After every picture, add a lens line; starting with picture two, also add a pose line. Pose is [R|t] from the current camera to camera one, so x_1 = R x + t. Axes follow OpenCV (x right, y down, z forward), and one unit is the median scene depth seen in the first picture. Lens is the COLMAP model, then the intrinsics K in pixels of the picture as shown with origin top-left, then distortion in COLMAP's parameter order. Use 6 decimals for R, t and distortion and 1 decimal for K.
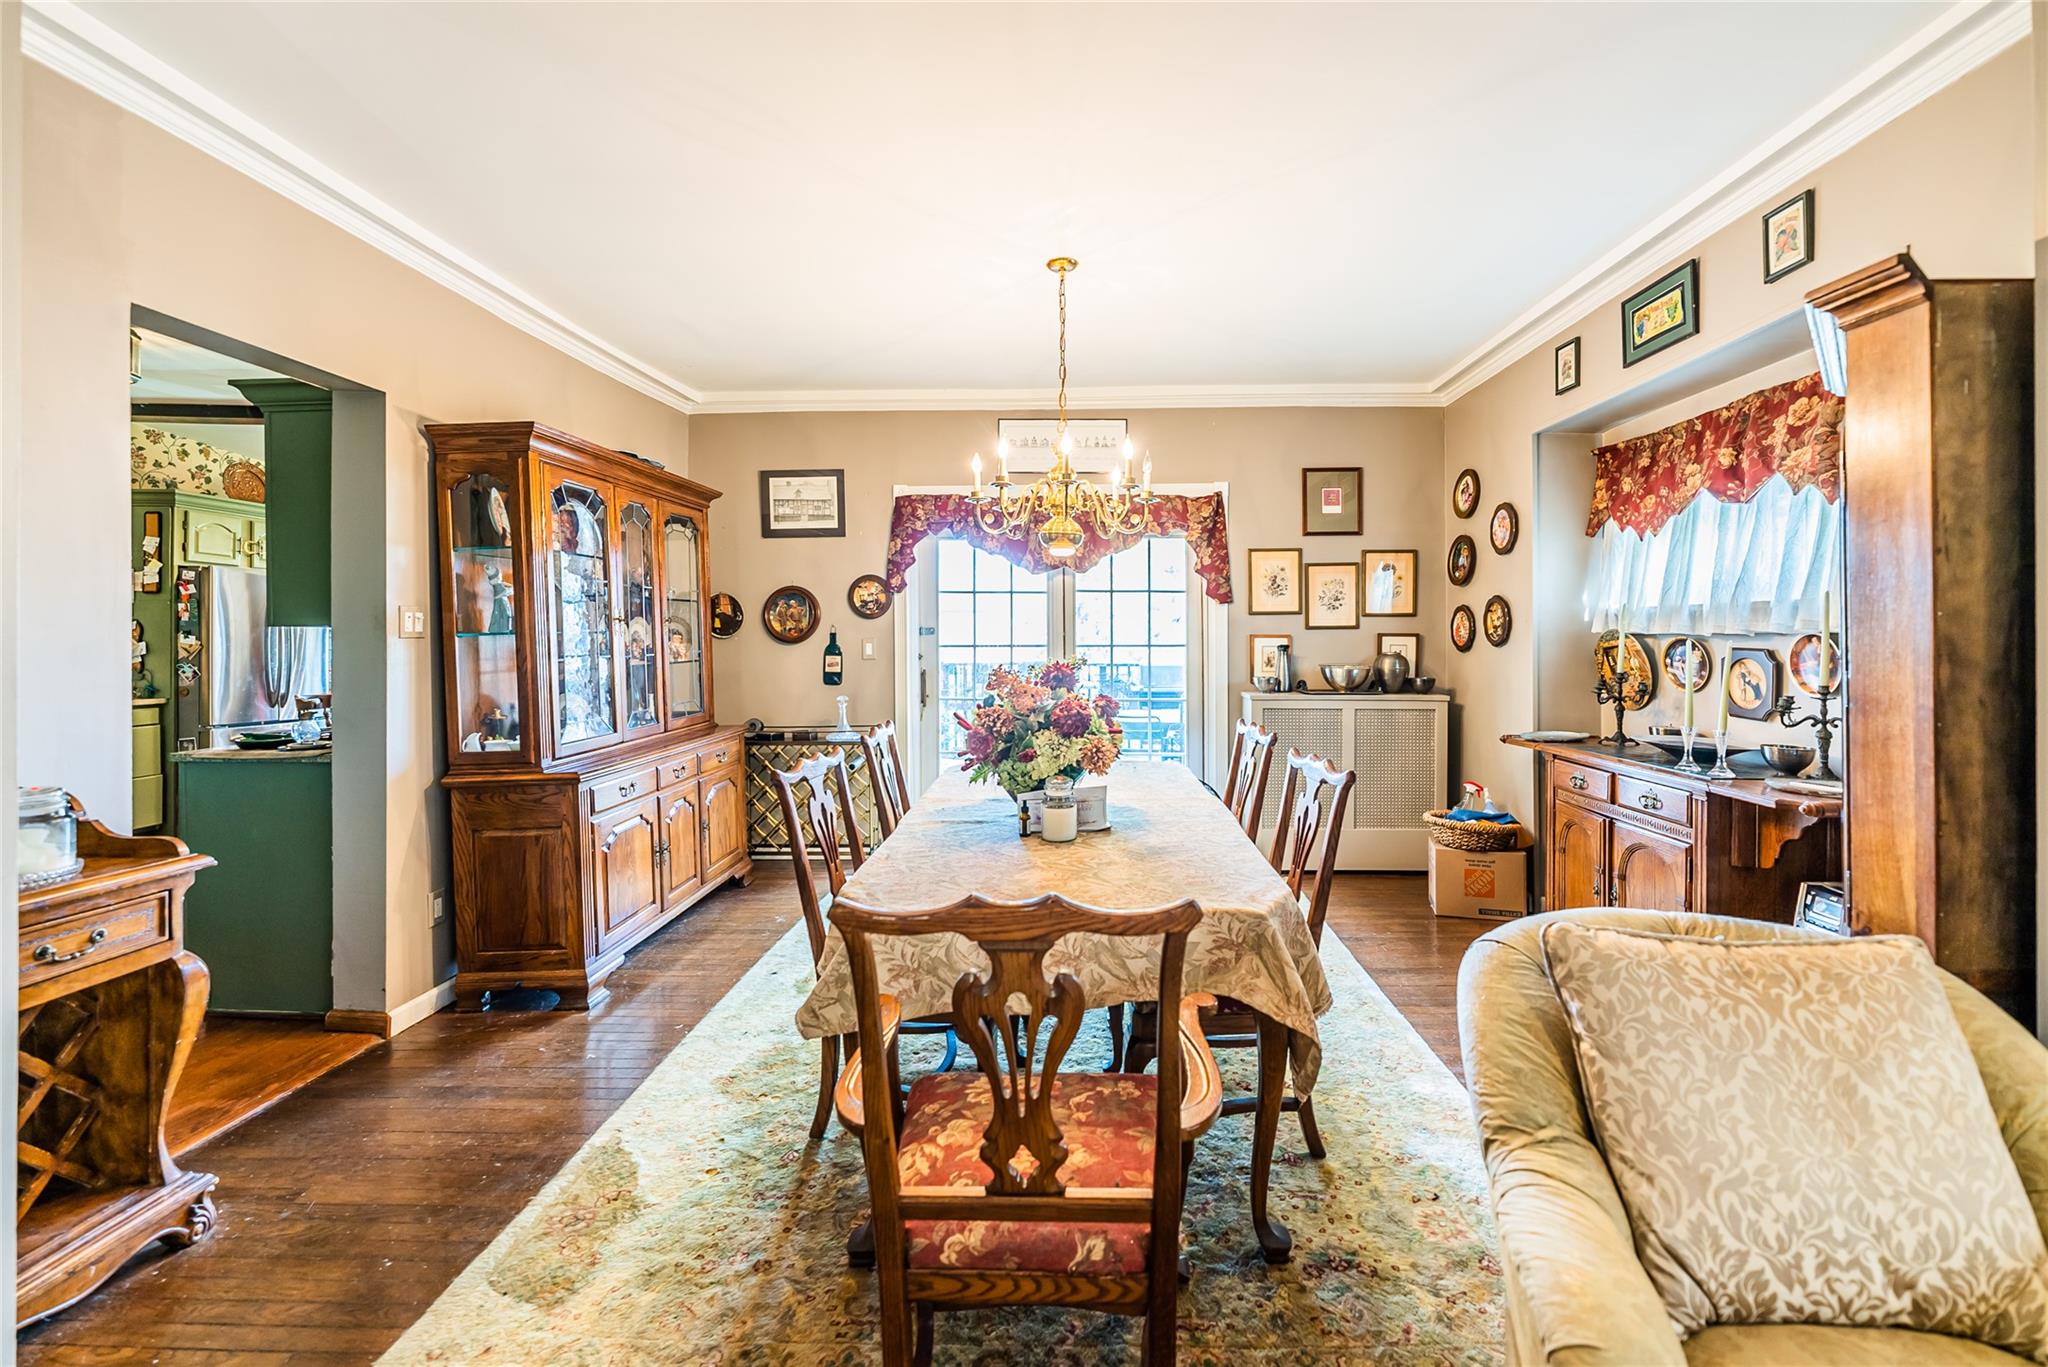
lens RADIAL K [[852.9, 0, 1066.4], [0, 852.9, 644.8], [0, 0, 1]] dist [-0.001465, -0.000303]
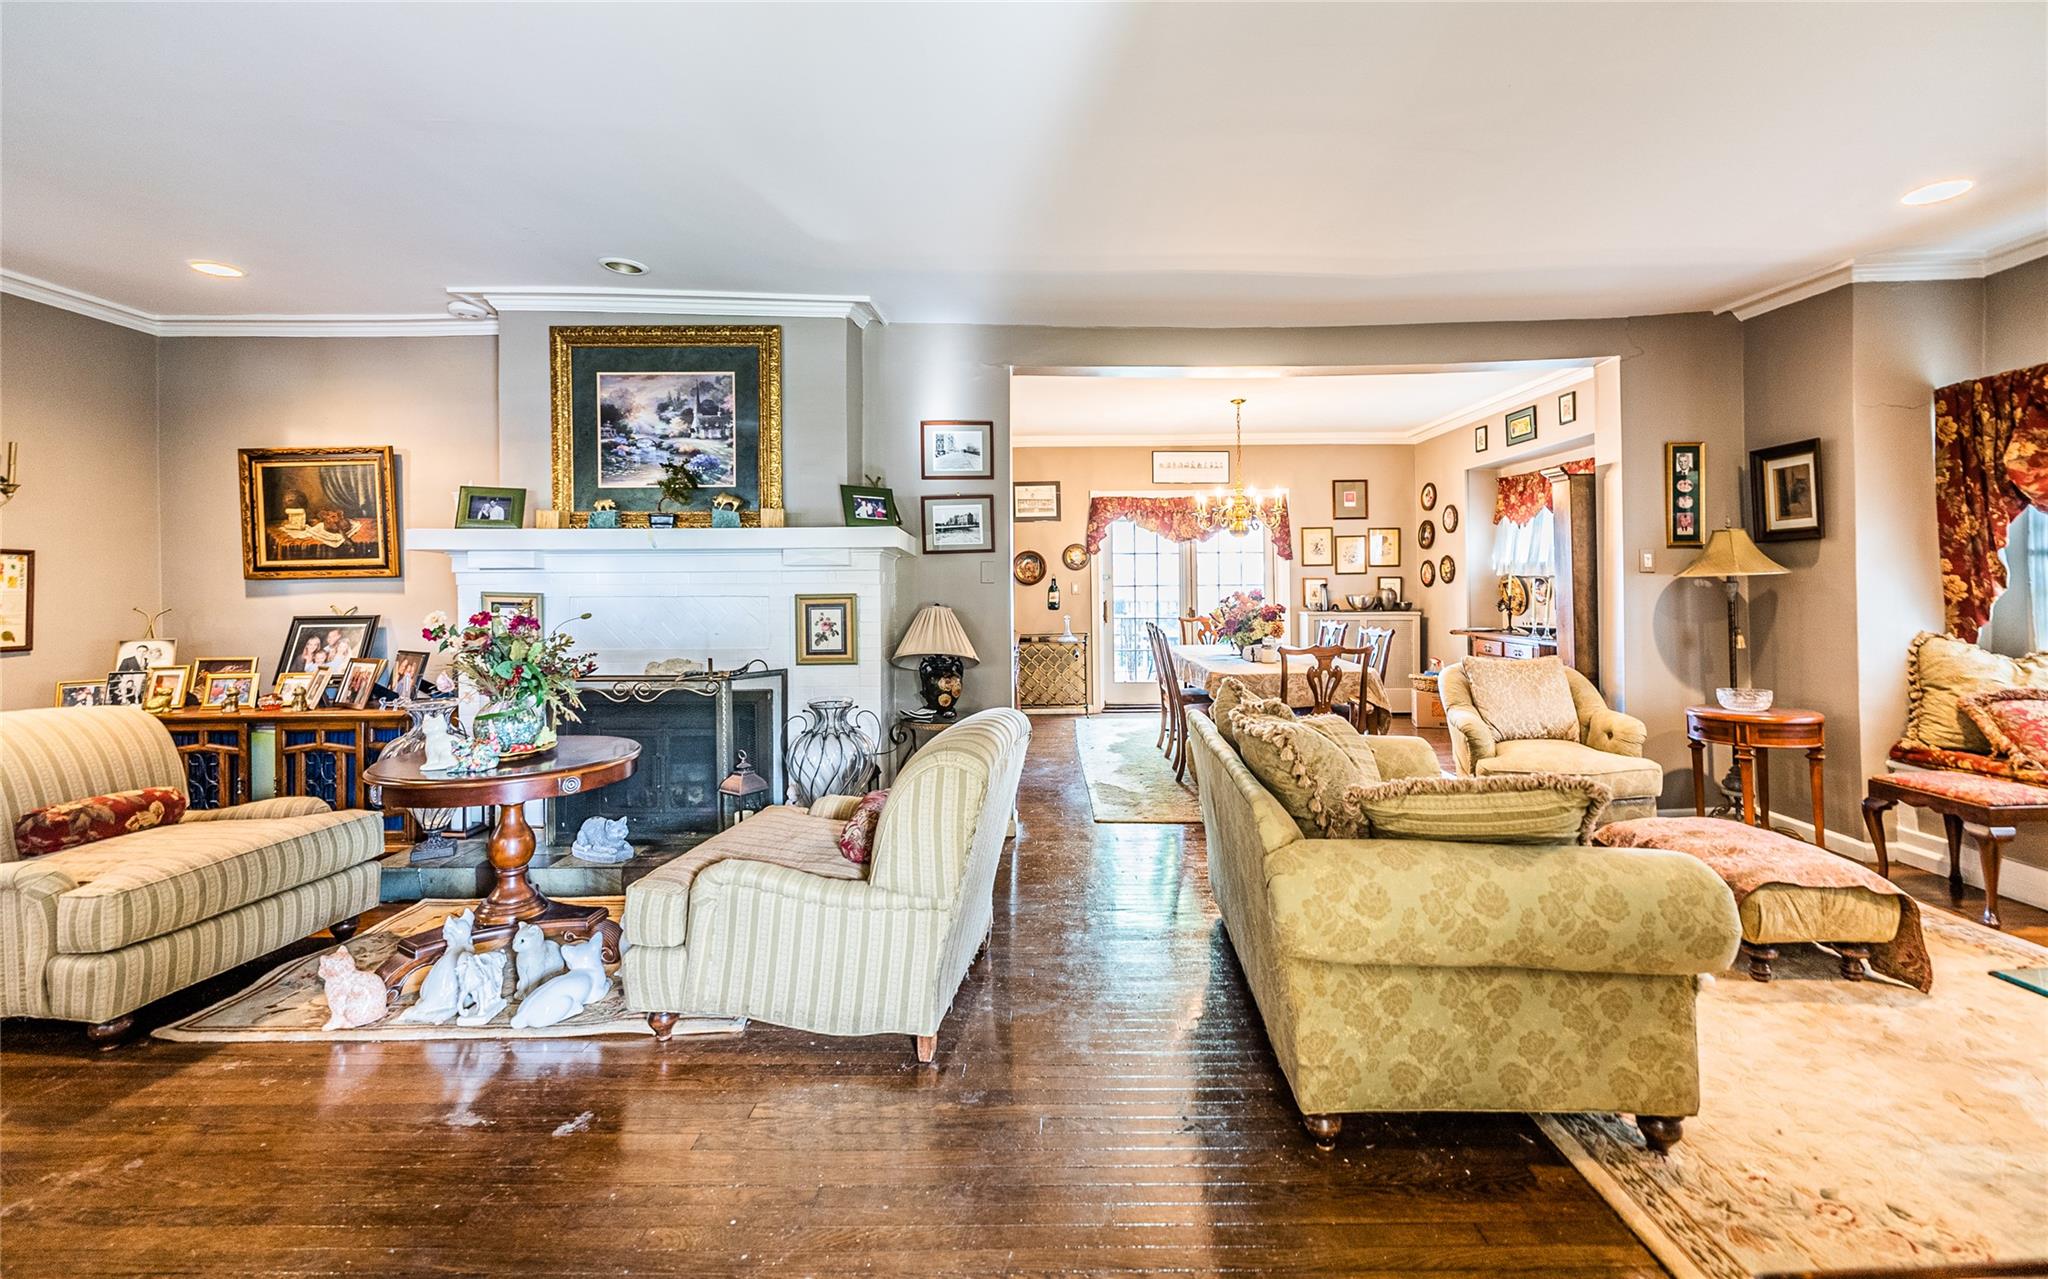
lens RADIAL K [[839.9, 0, 1052.8], [0, 839.9, 581.4], [0, 0, 1]] dist [0.003538, 0.000056]
pose [[0.999482, -0.007123, 0.031371, -0.454703], [0.007471, 0.999912, -0.011005, 0.012737], [-0.031290, 0.011233, 0.999447, -0.888134]]
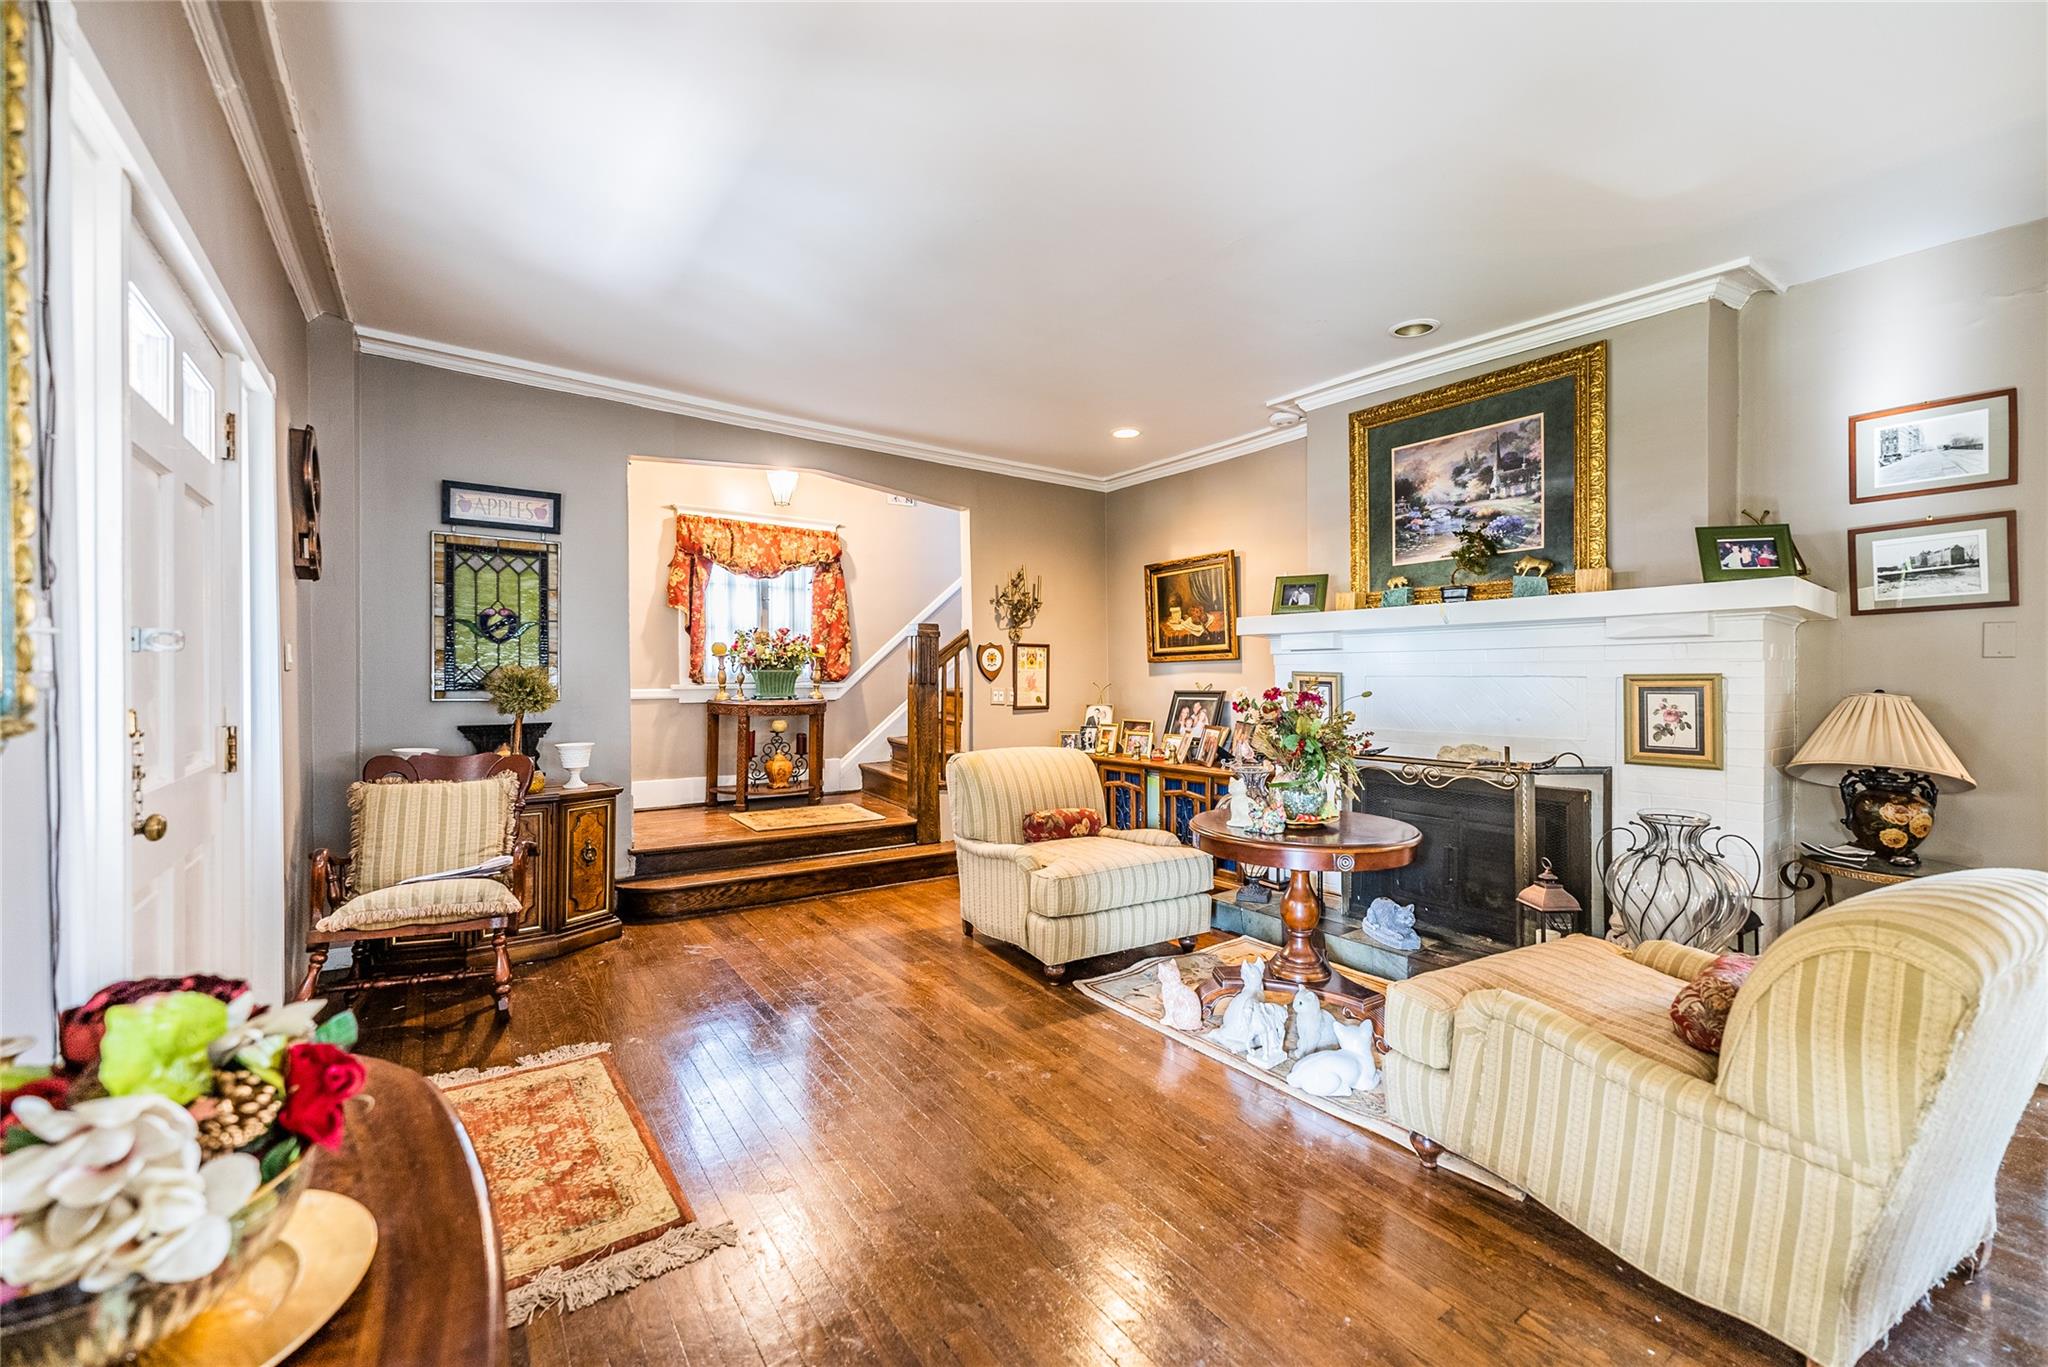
lens RADIAL K [[822.8, 0, 1029.9], [0, 822.8, 682.9], [0, 0, 1]] dist [0.001107, -0.000453]
pose [[0.606307, 0.003630, -0.795222, -0.451499], [0.000388, 0.999988, 0.004860, 0.019456], [0.795230, -0.003255, 0.606299, -0.787671]]
